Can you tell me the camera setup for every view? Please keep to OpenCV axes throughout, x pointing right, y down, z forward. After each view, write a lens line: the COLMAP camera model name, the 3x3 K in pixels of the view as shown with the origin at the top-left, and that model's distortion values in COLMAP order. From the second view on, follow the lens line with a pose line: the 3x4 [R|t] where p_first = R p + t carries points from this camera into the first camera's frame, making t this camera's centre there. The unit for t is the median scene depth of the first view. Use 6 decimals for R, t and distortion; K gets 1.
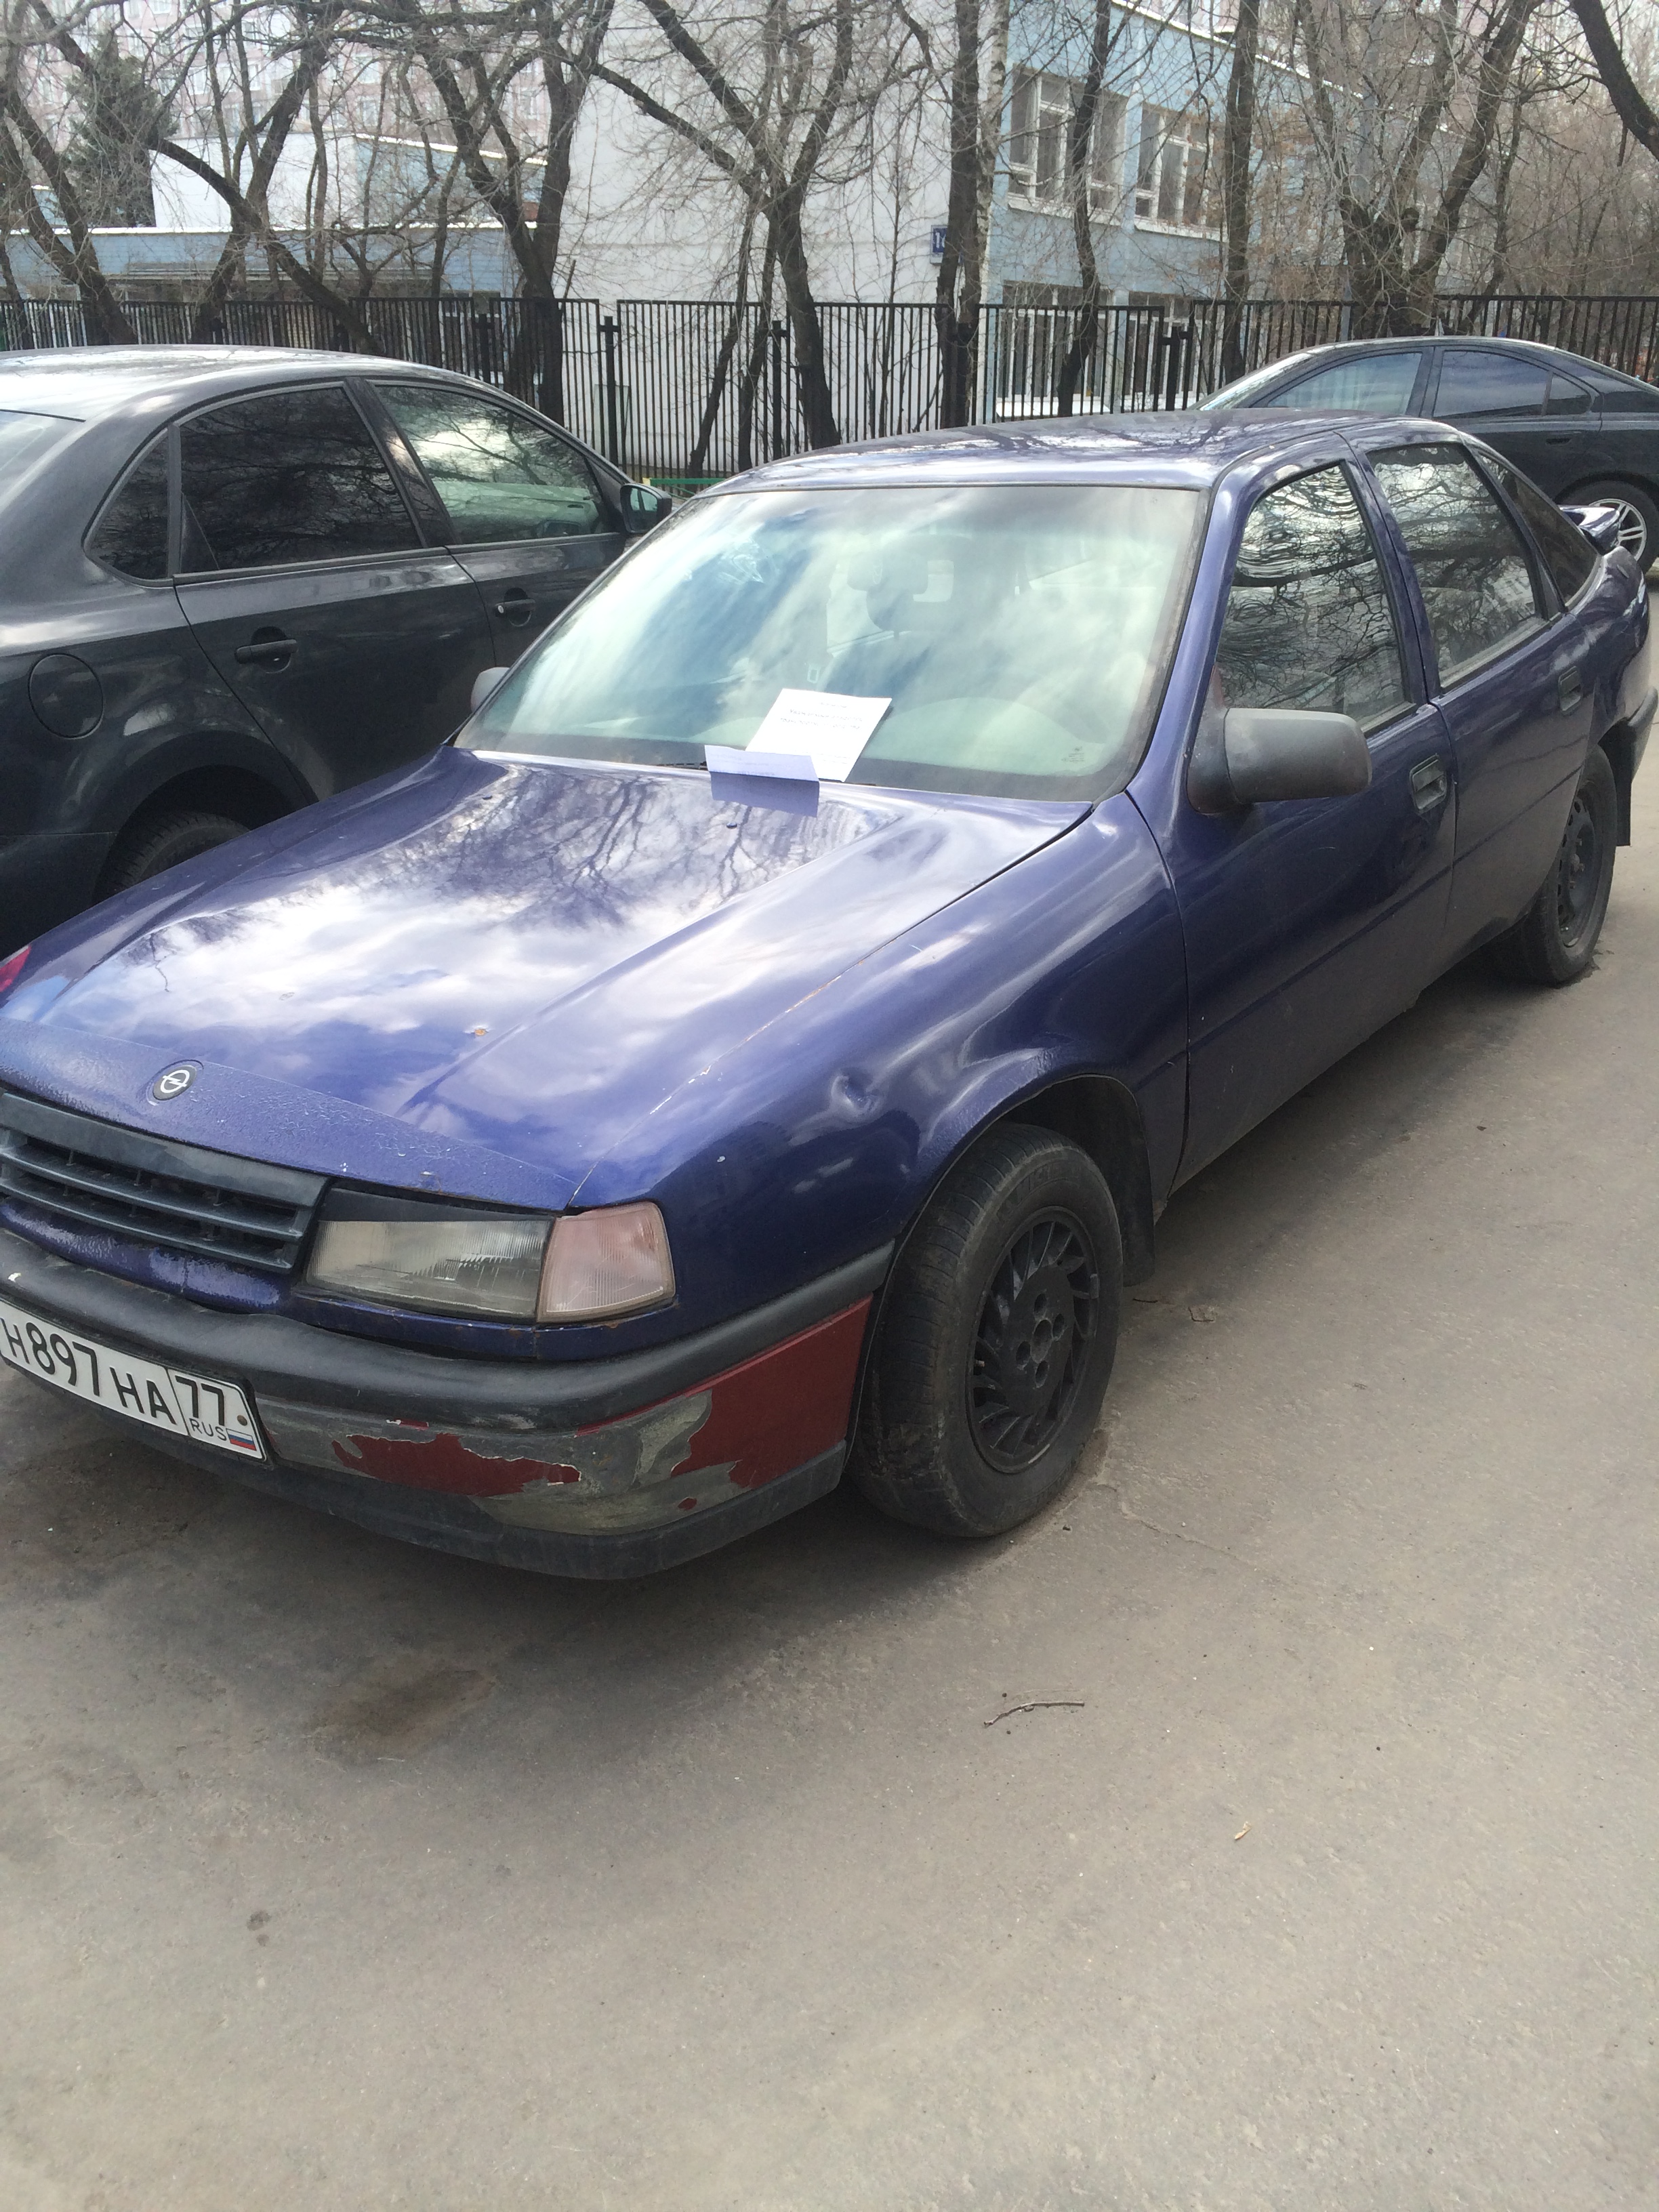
lens RADIAL K [[1862.9, 0, 829.5], [0, 1862.9, 1106.0], [0, 0, 1]] dist [0.064876, -0.080009]
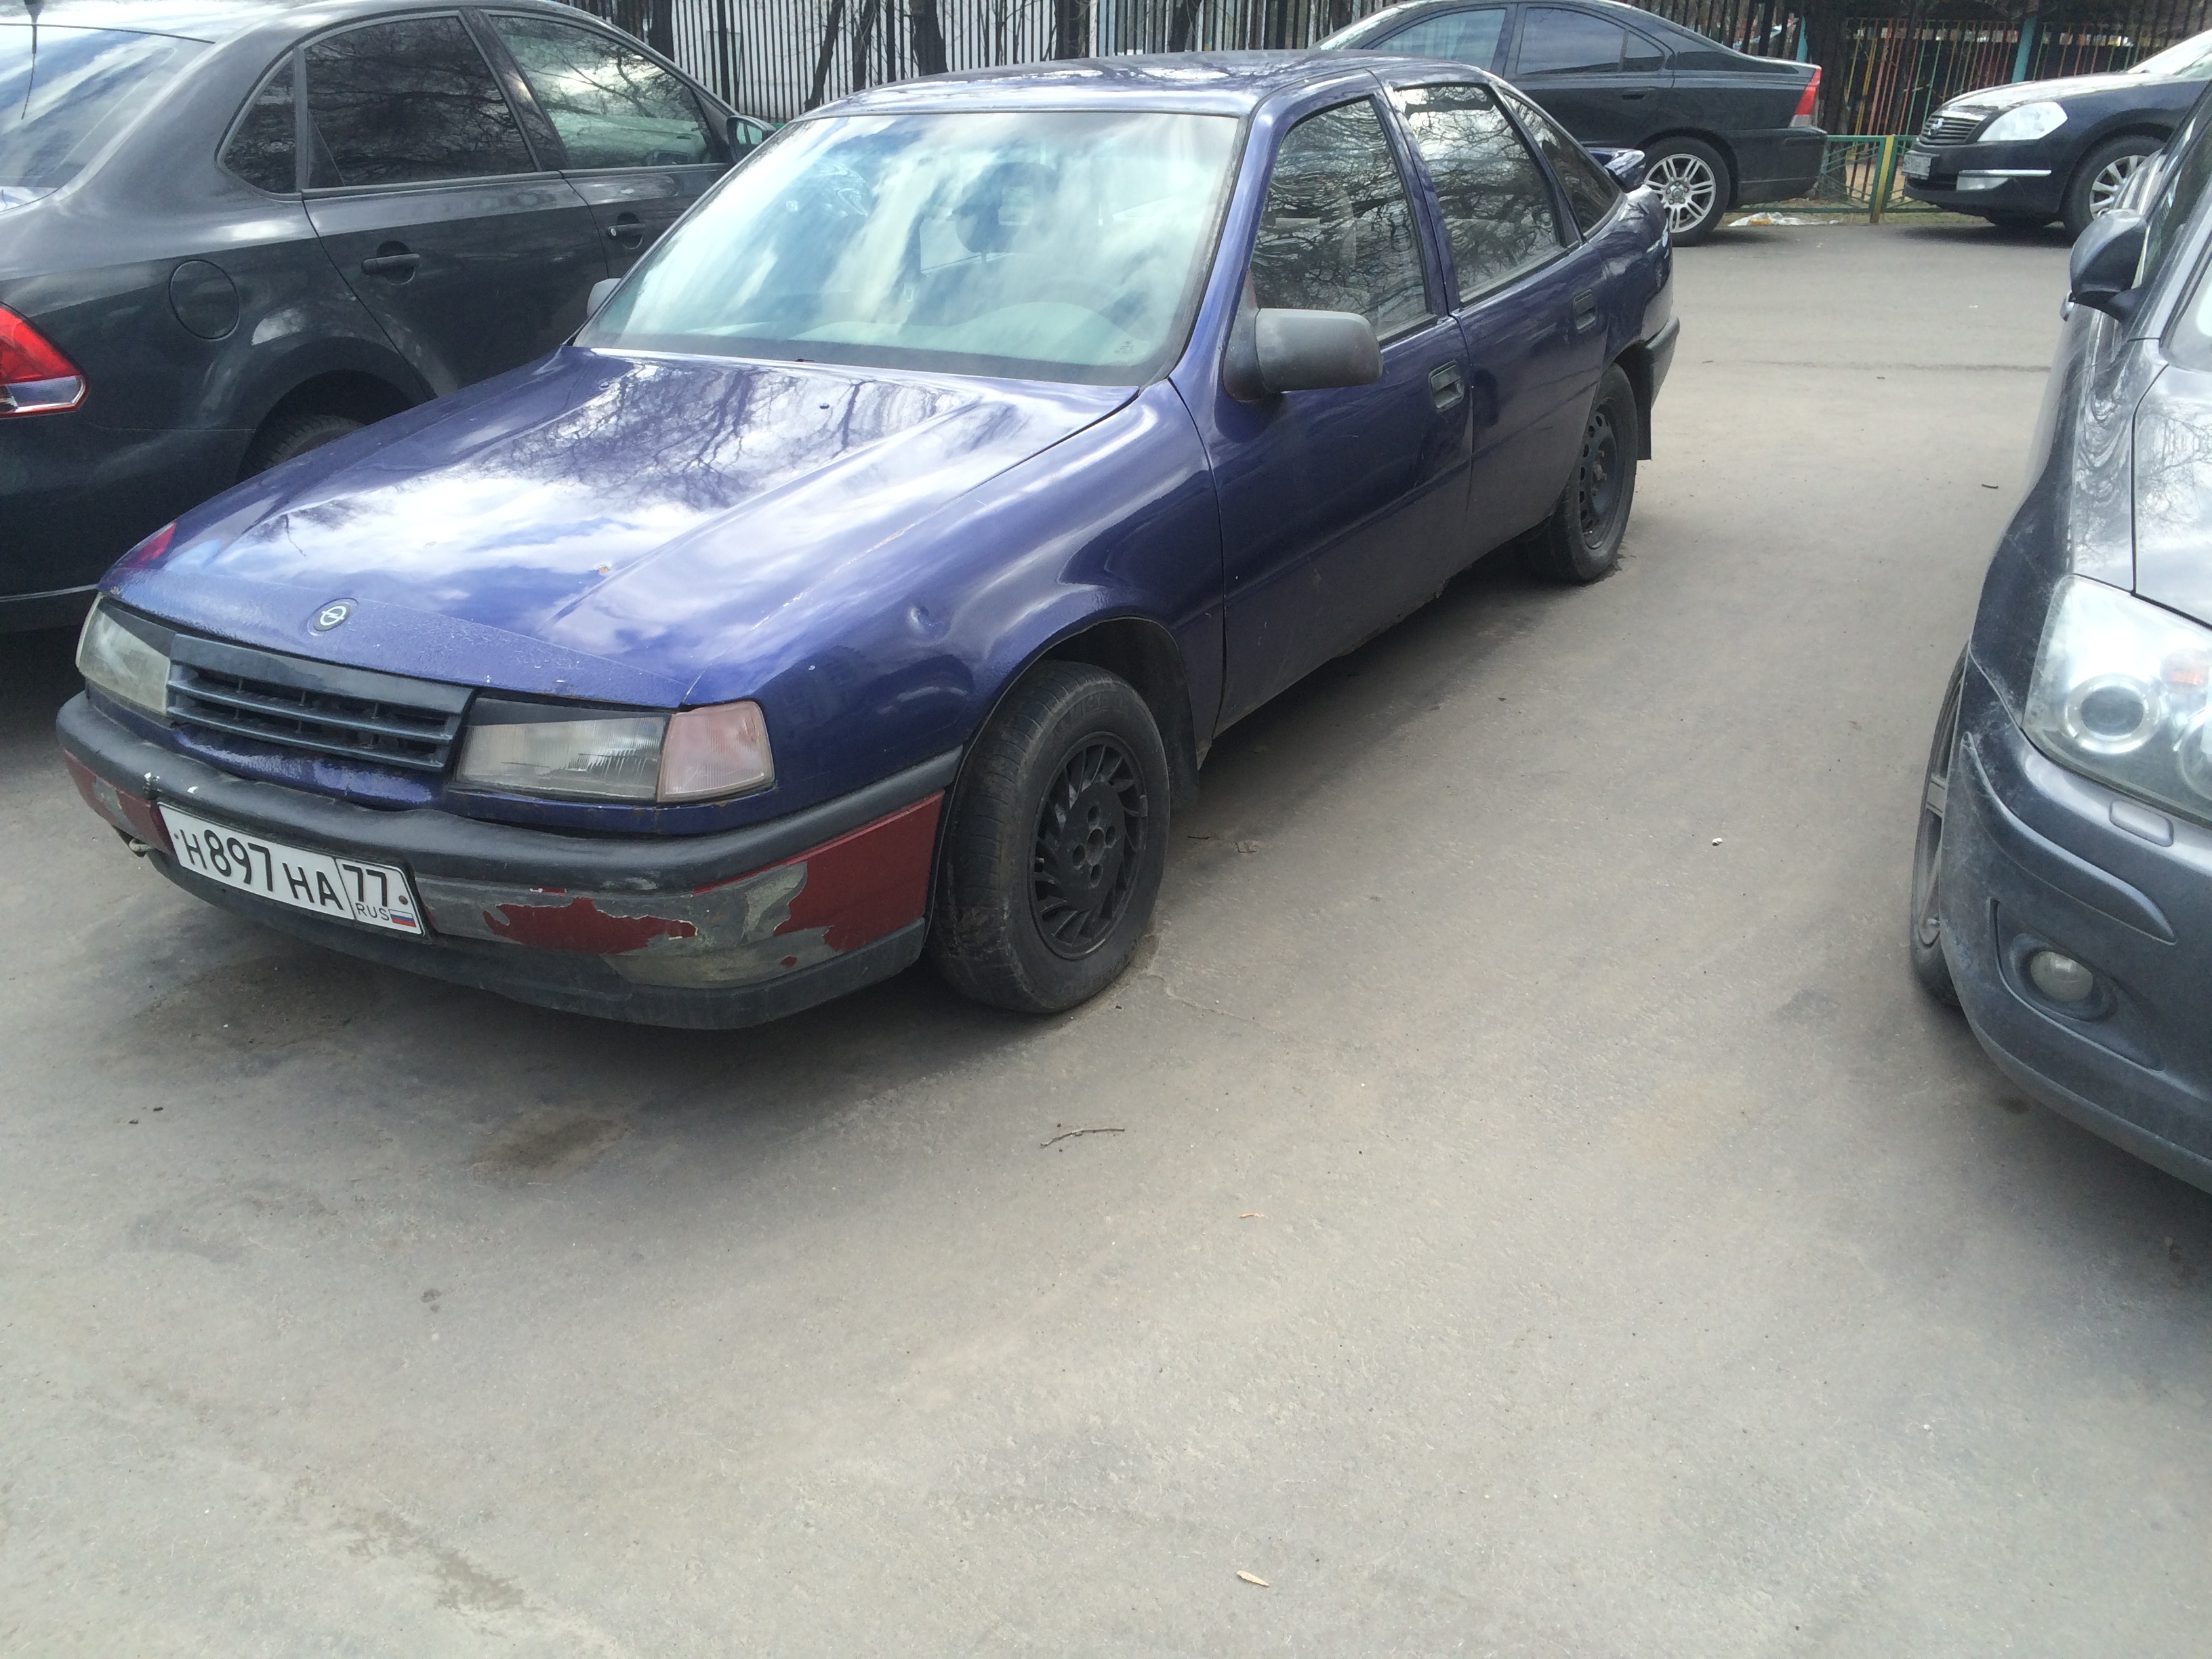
lens RADIAL K [[1971.1, 0, 1106.4], [0, 1971.1, 890.3], [0, 0, 1]] dist [0.086893, -0.114091]
pose [[0.997895, -0.011621, 0.063801, 0.043744], [0.009574, 0.999433, 0.032296, 0.120673], [-0.064140, -0.031617, 0.997440, -0.254511]]
